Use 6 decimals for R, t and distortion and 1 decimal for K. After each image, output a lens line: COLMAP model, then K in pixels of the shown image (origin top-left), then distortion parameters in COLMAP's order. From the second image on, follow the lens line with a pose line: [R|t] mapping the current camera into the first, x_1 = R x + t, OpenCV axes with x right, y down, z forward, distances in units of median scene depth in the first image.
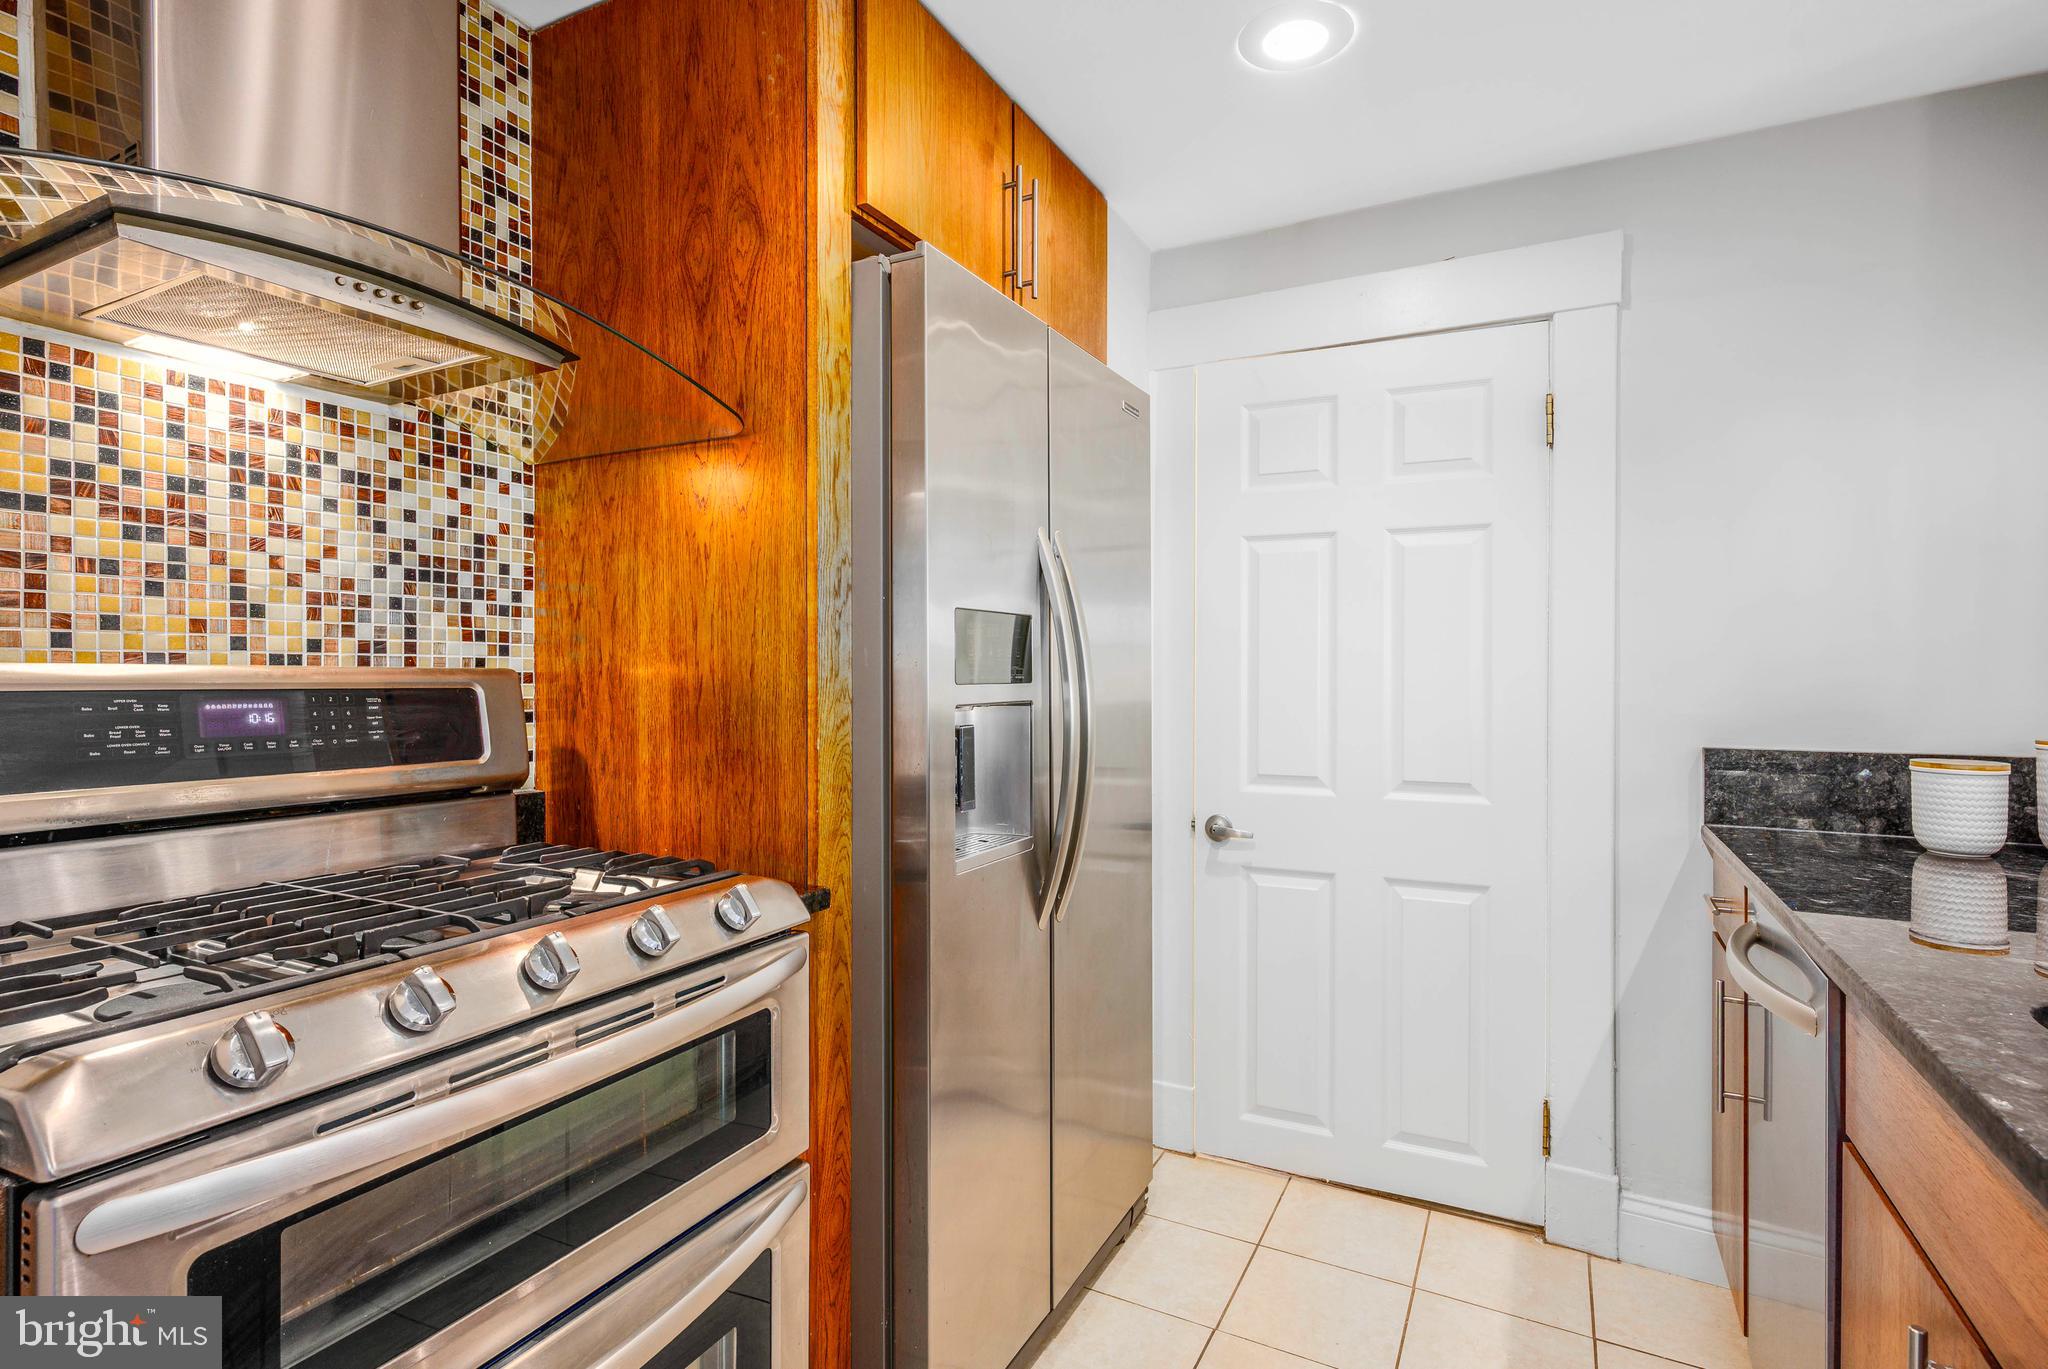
lens RADIAL K [[999.1, 0, 1019.6], [0, 999.1, 673.8], [0, 0, 1]] dist [0.000981, -0.000987]
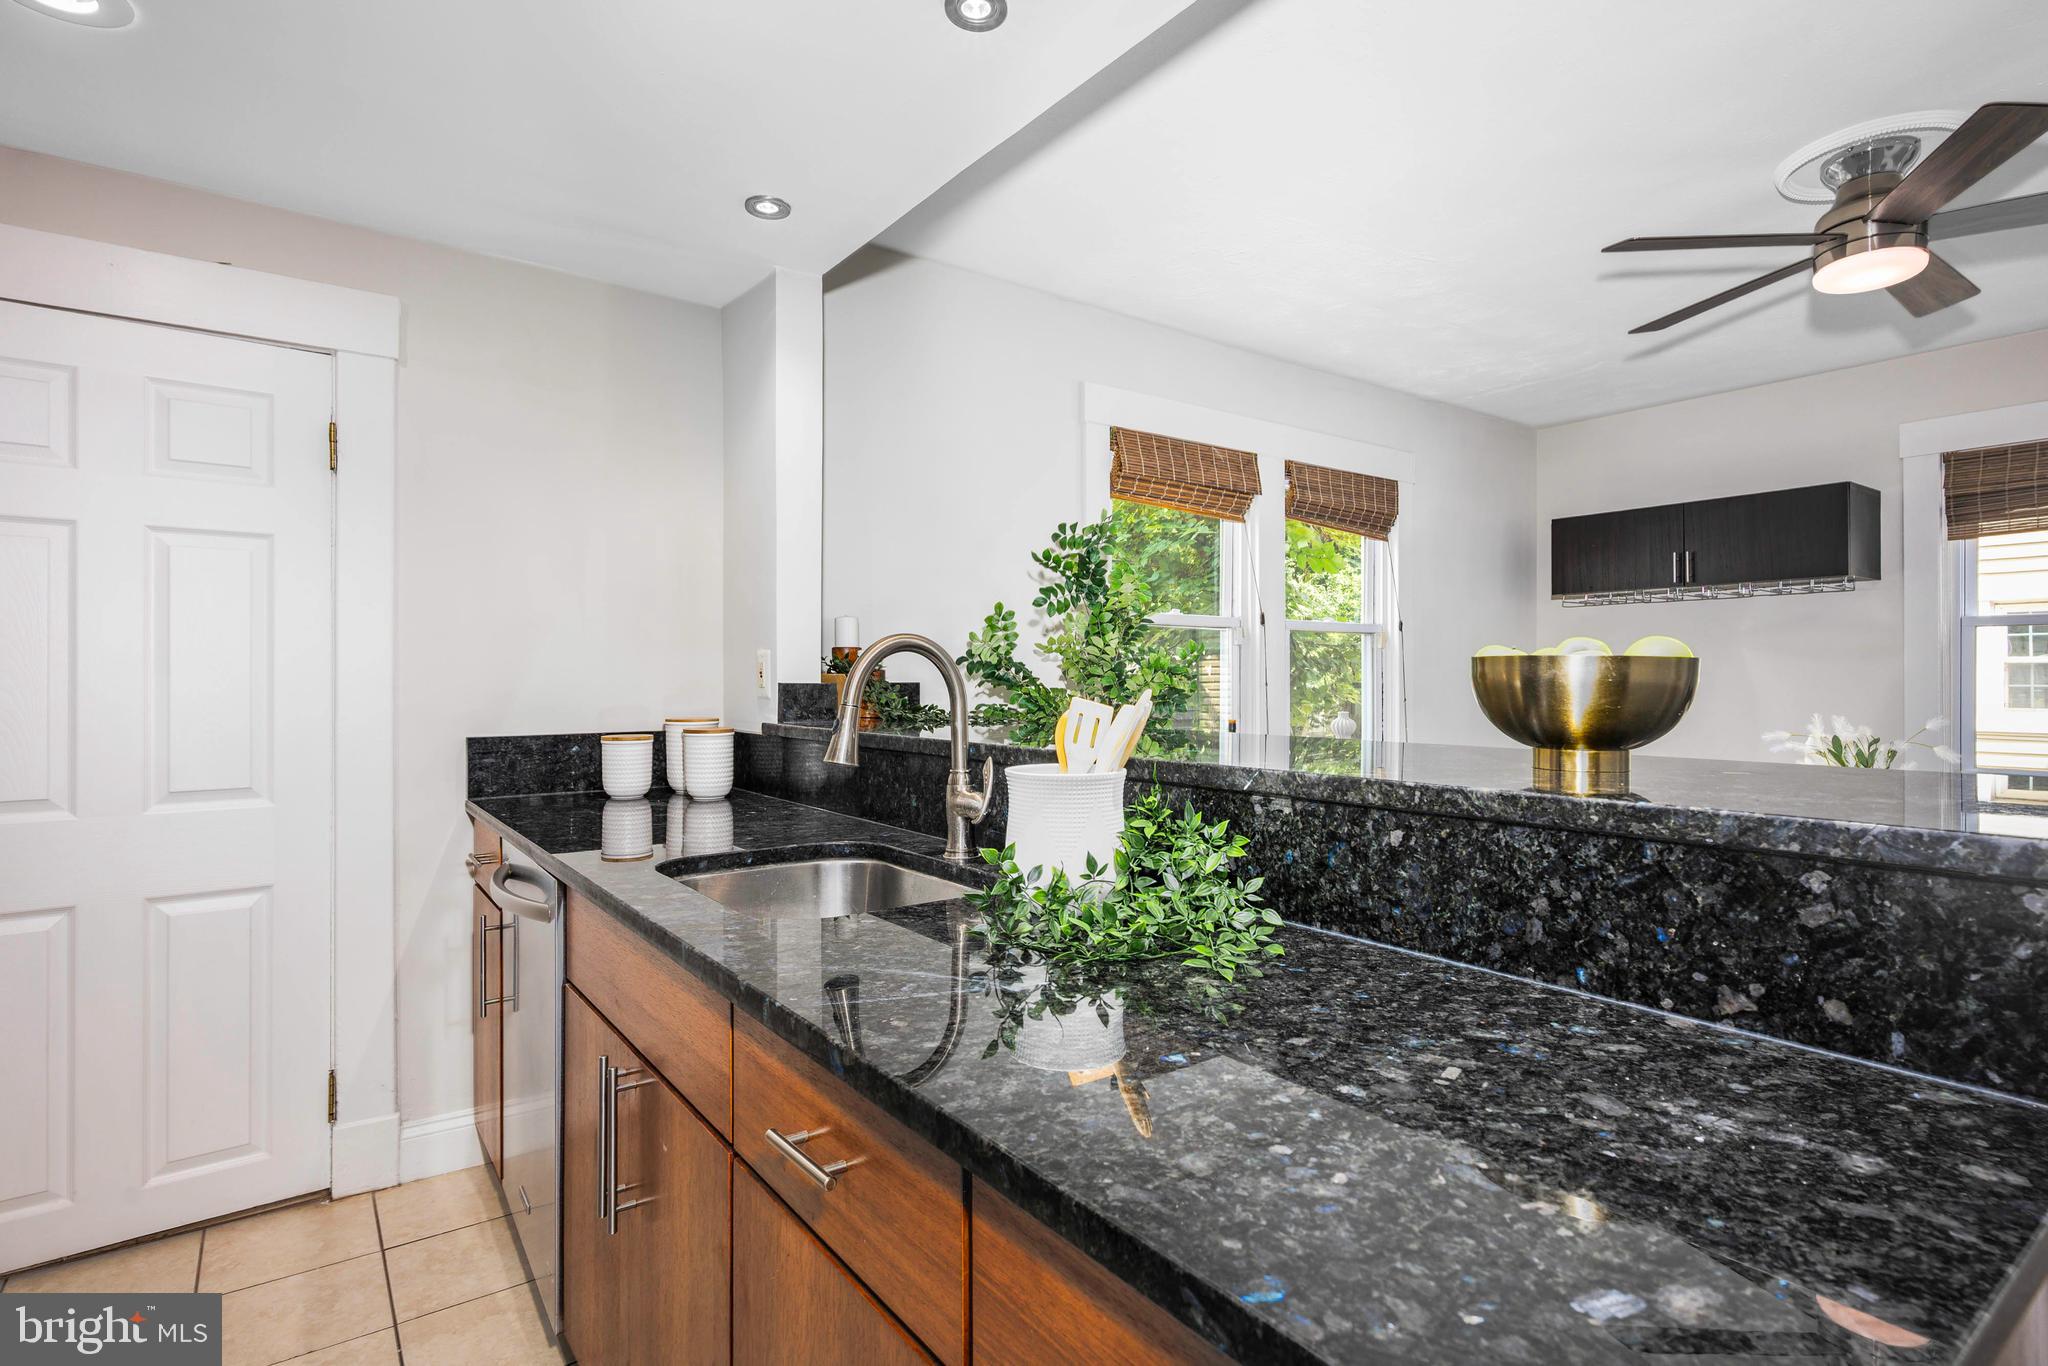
lens RADIAL K [[999.1, 0, 1019.6], [0, 999.1, 672.3], [0, 0, 1]] dist [0.000981, -0.000987]
pose [[0.433194, 0.000573, 0.901300, -0.252885], [0.005873, 0.999977, -0.003458, 0.002397], [-0.901281, 0.006792, 0.433181, -0.290048]]
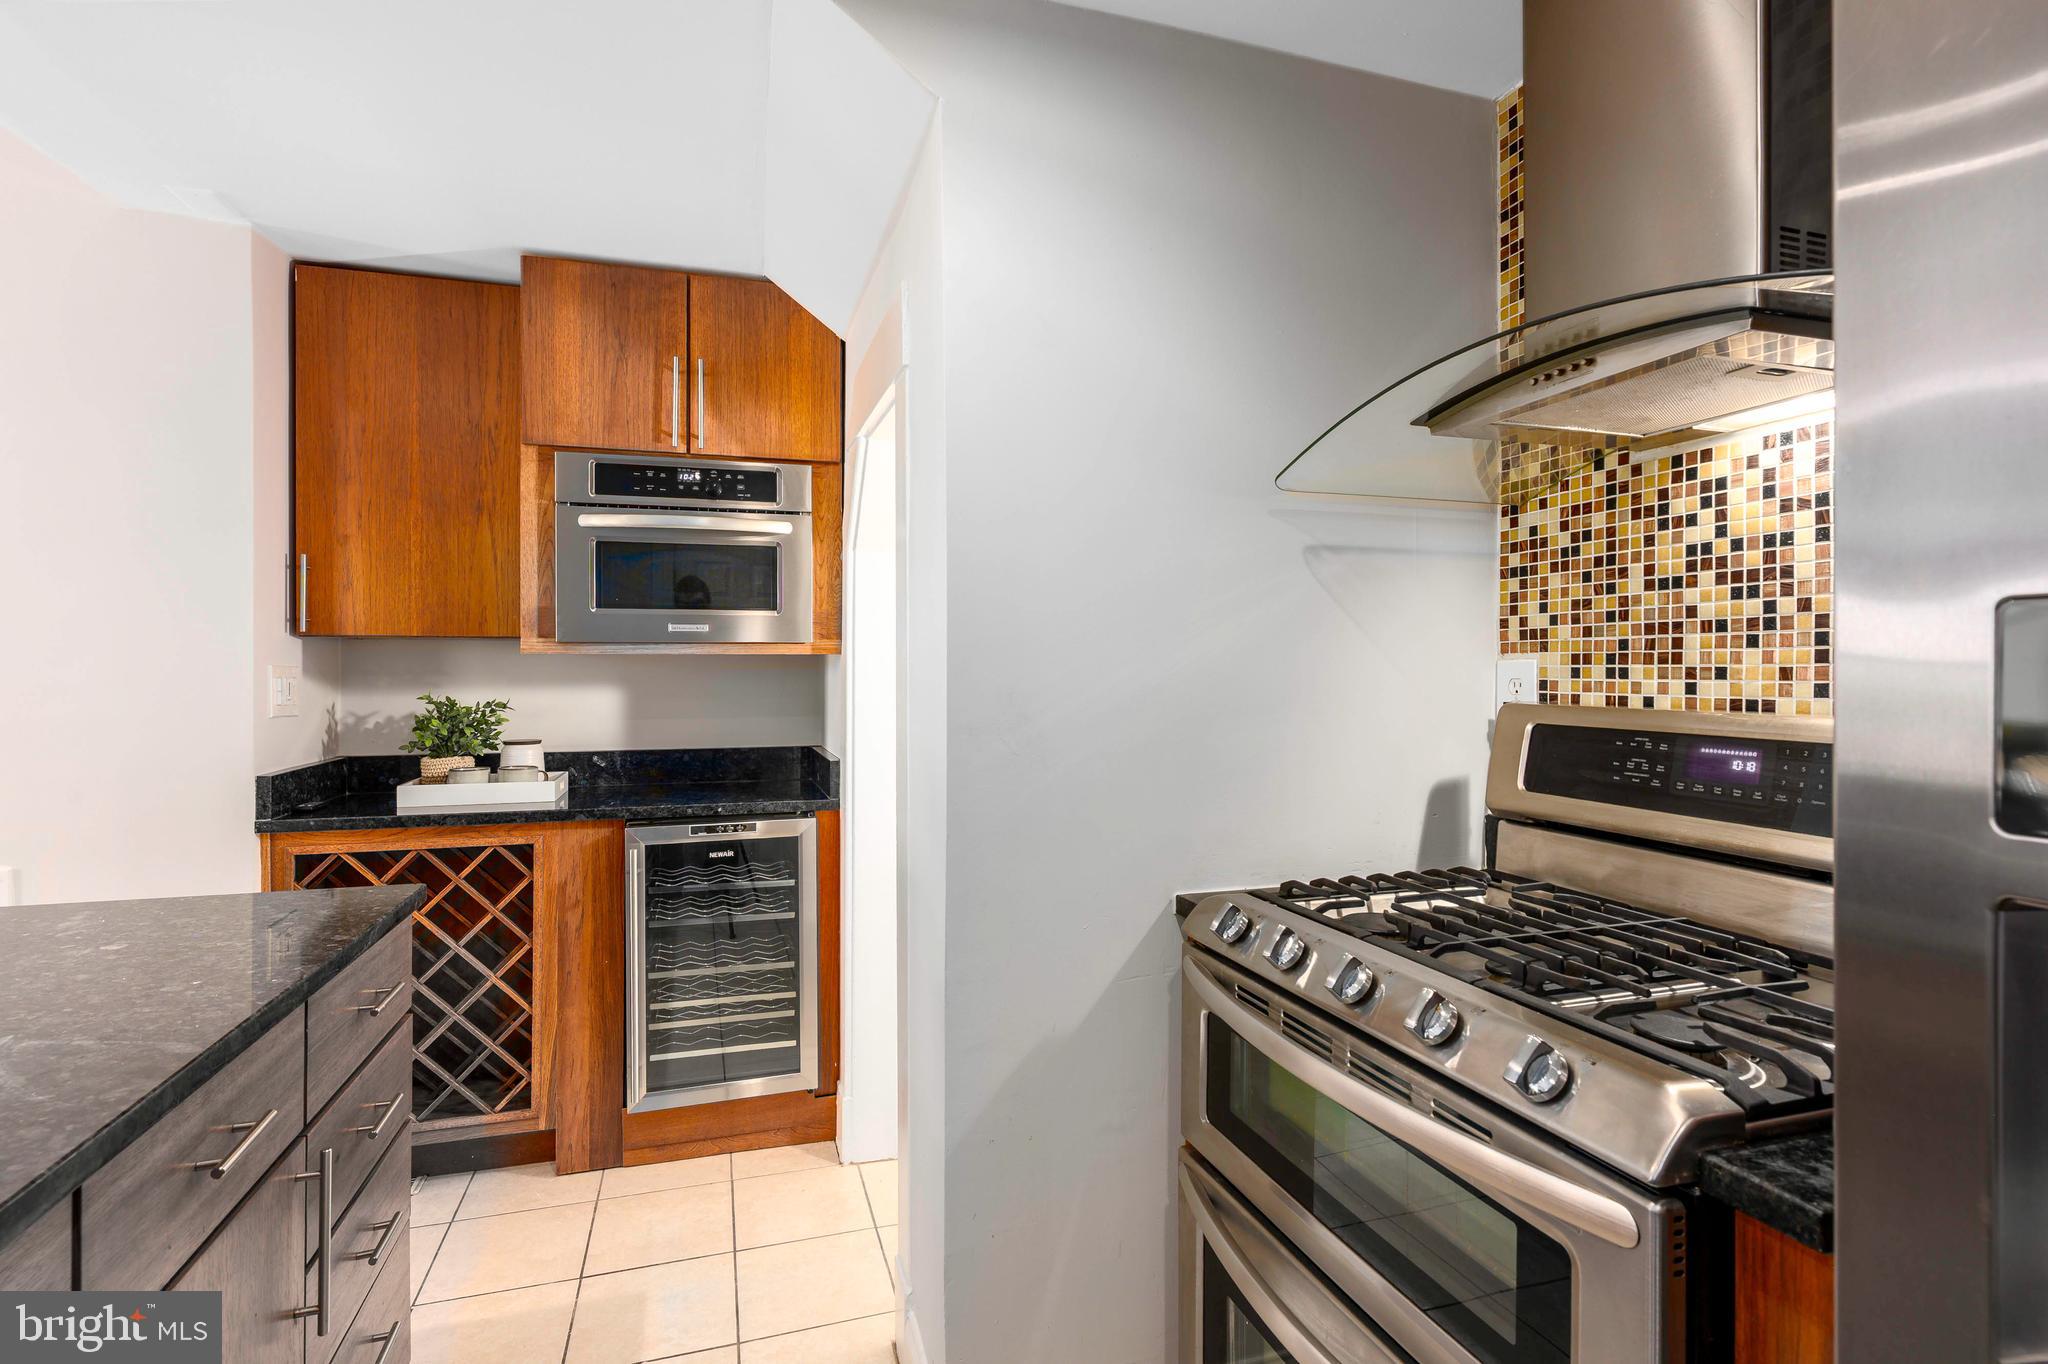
lens RADIAL K [[999.1, 0, 1019.6], [0, 999.1, 671.3], [0, 0, 1]] dist [0.000981, -0.000987]
pose [[-0.707518, -0.001729, -0.706693, 0.460079], [-0.002672, 0.999996, 0.000228, -0.047971], [0.706690, 0.002050, -0.707520, 1.156144]]
